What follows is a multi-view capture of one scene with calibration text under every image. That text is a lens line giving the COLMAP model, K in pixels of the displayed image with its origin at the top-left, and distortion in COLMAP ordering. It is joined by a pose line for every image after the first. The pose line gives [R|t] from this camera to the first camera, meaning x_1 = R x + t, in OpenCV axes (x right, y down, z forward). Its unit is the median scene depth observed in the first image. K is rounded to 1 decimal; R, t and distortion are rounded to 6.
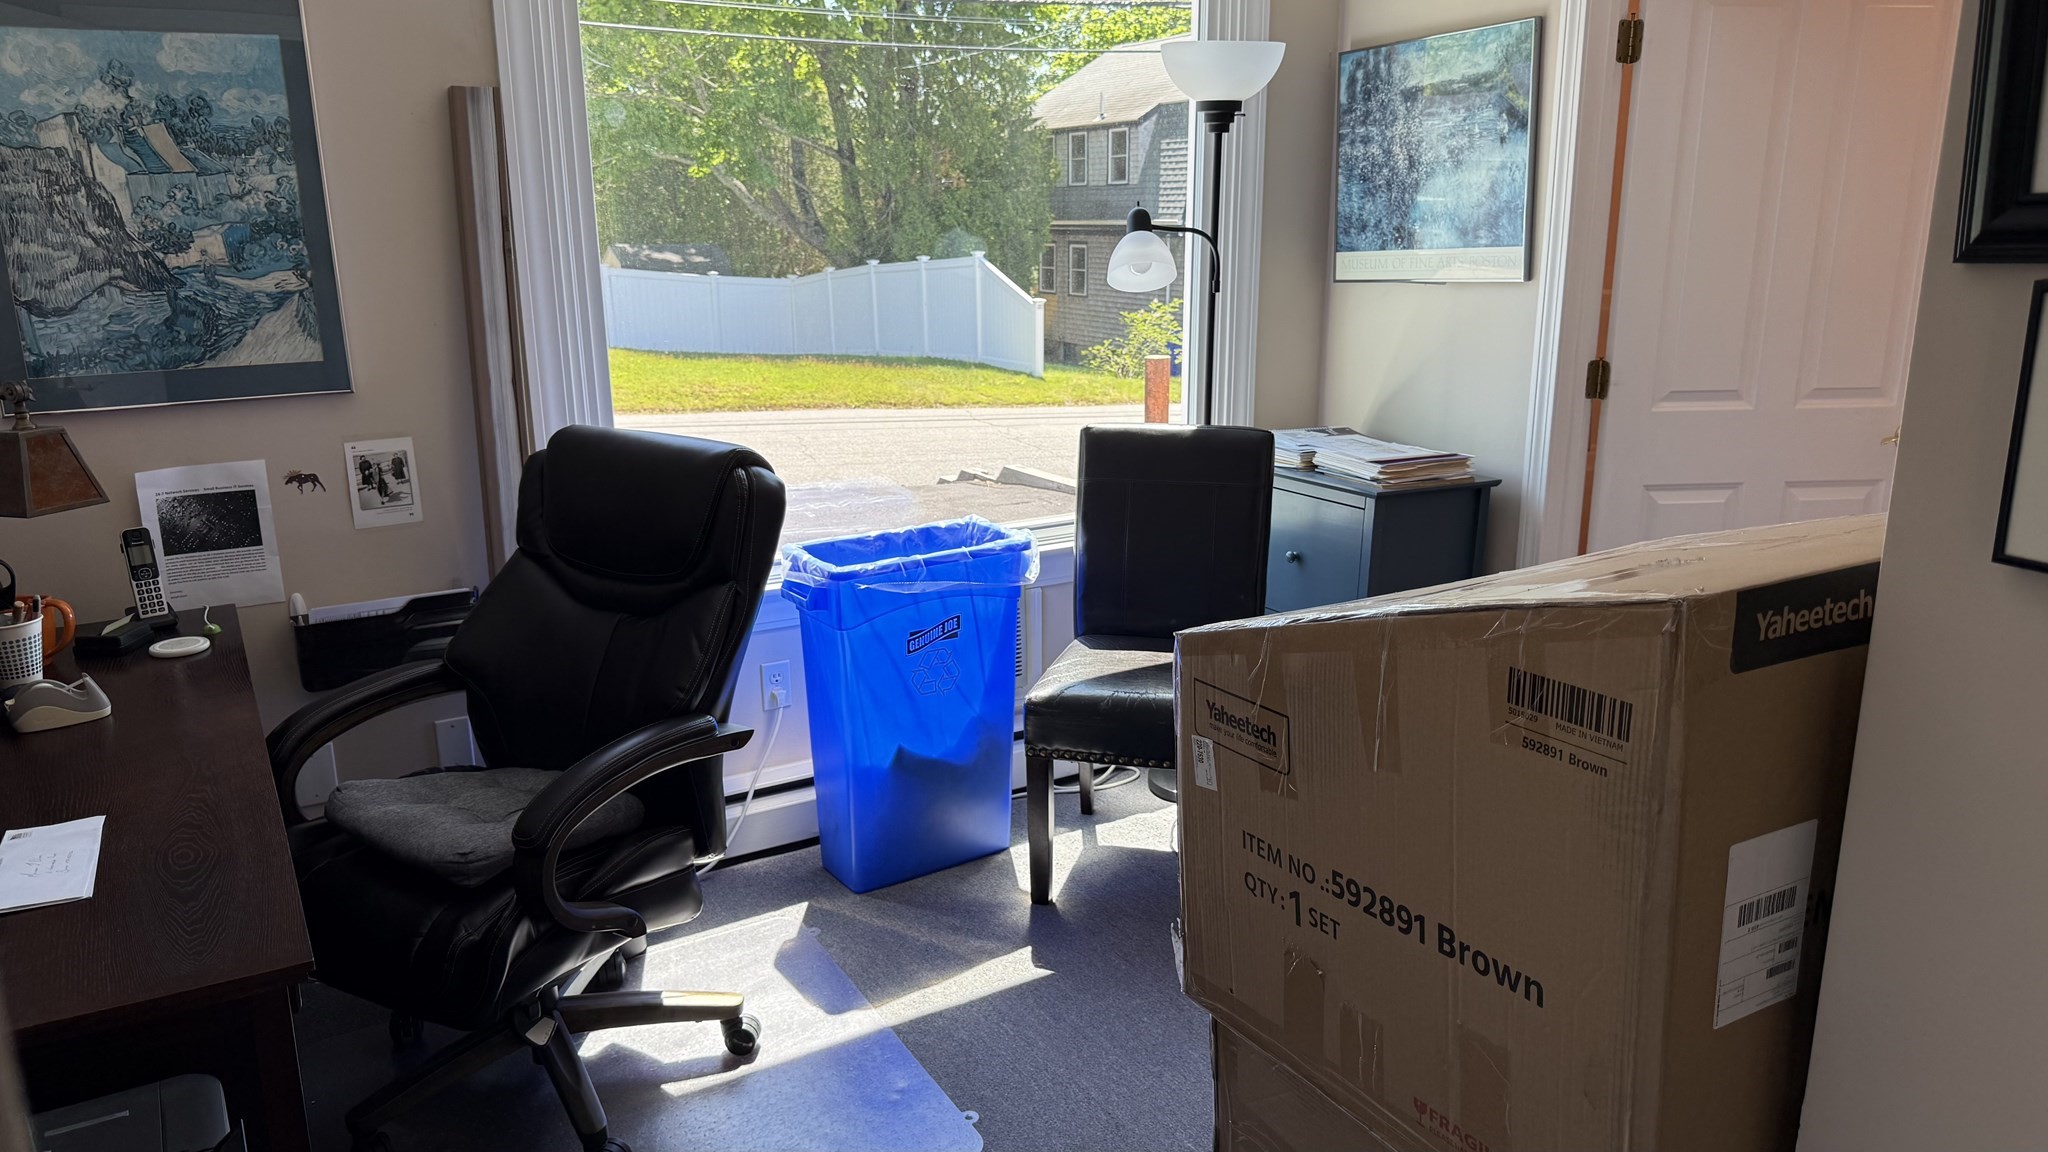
lens RADIAL K [[1460.2, 0, 1024.0], [0, 1460.2, 576.0], [0, 0, 1]] dist [0.001077, 0.000612]
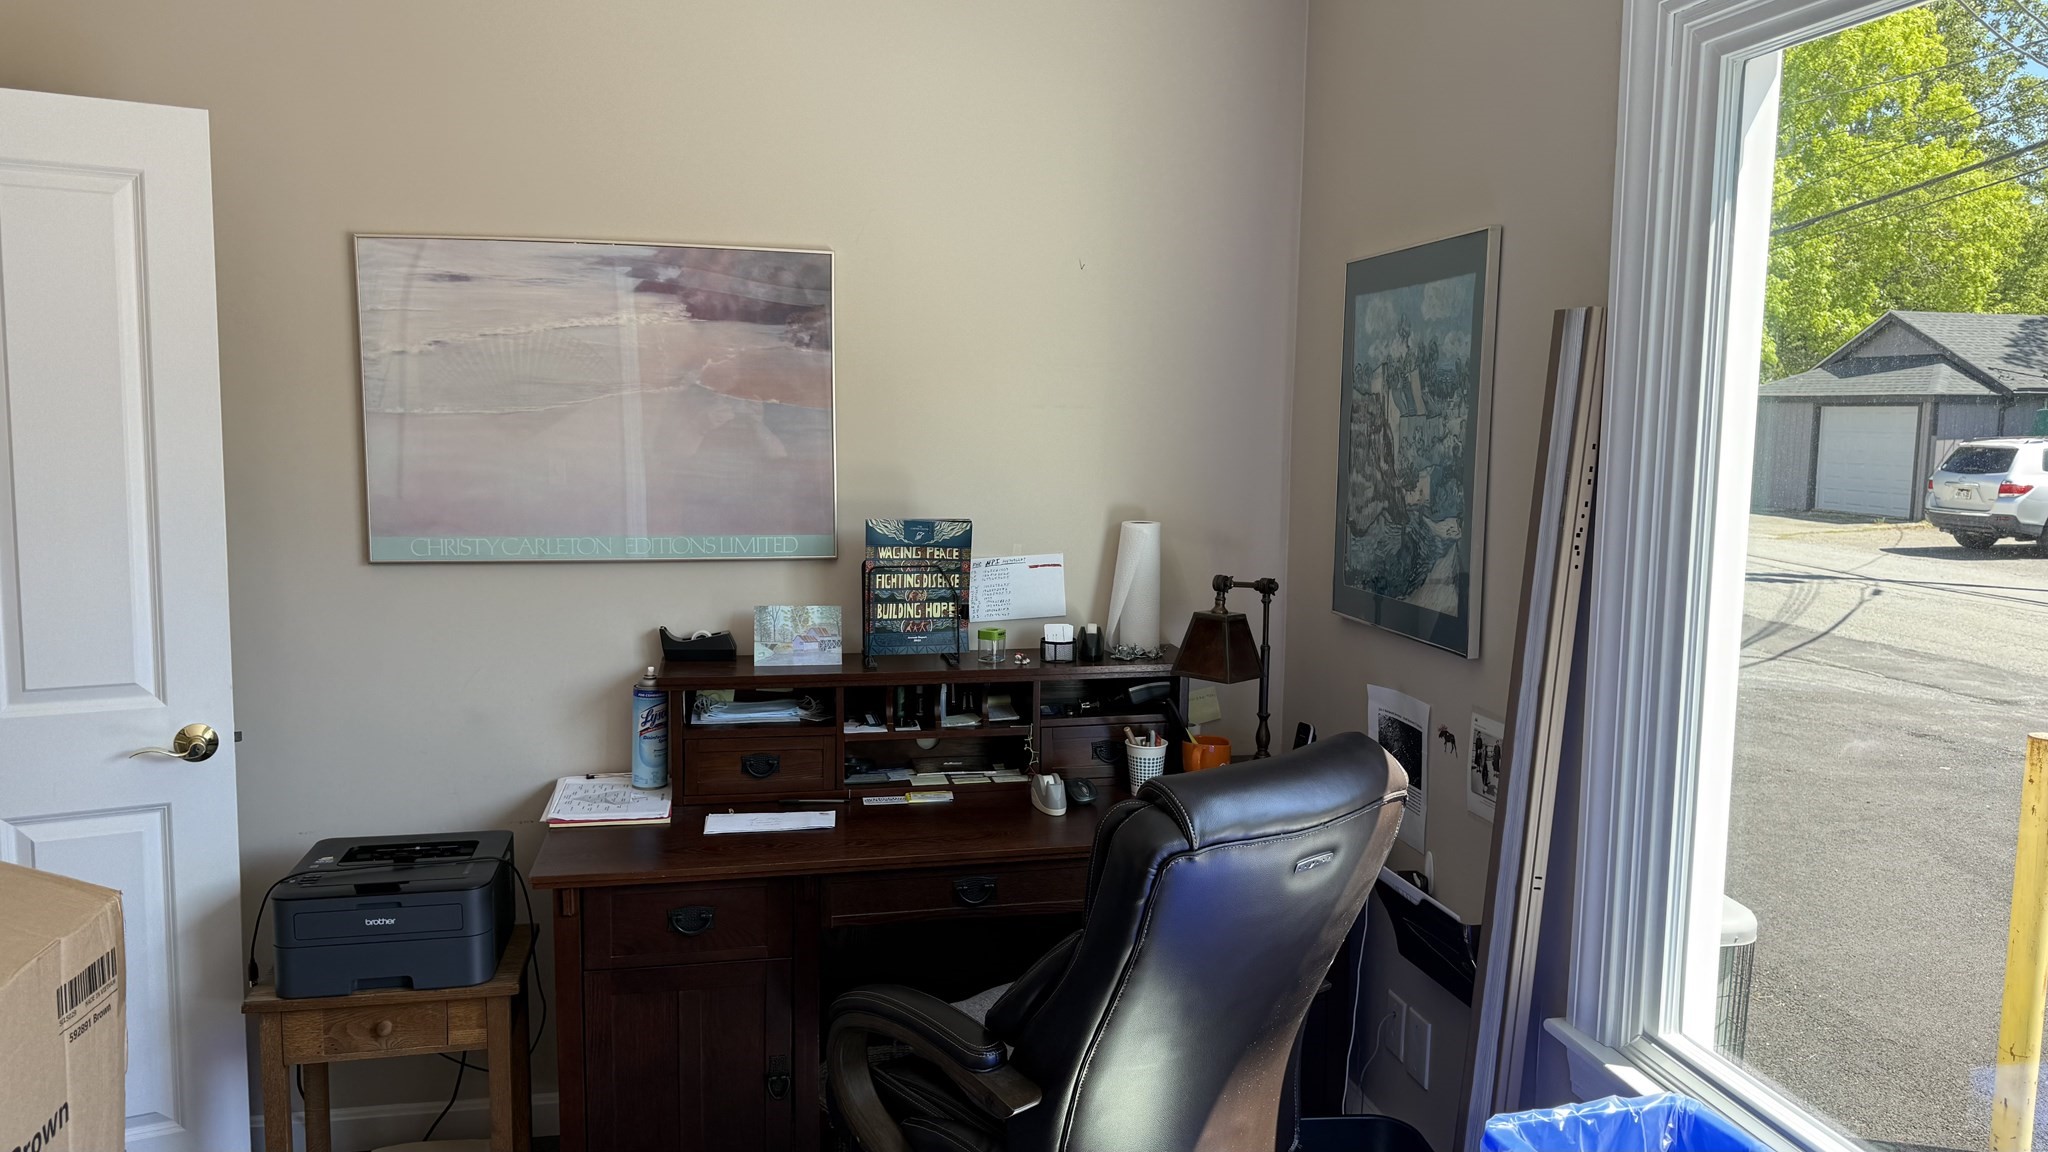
lens RADIAL K [[1429.6, 0, 1024.0], [0, 1429.6, 576.0], [0, 0, 1]] dist [0.150079, -0.000082]
pose [[-0.328998, 0.119241, -0.936772, 0.469270], [-0.242576, 0.948037, 0.205869, -0.303928], [0.912643, 0.294968, -0.282977, 1.042381]]
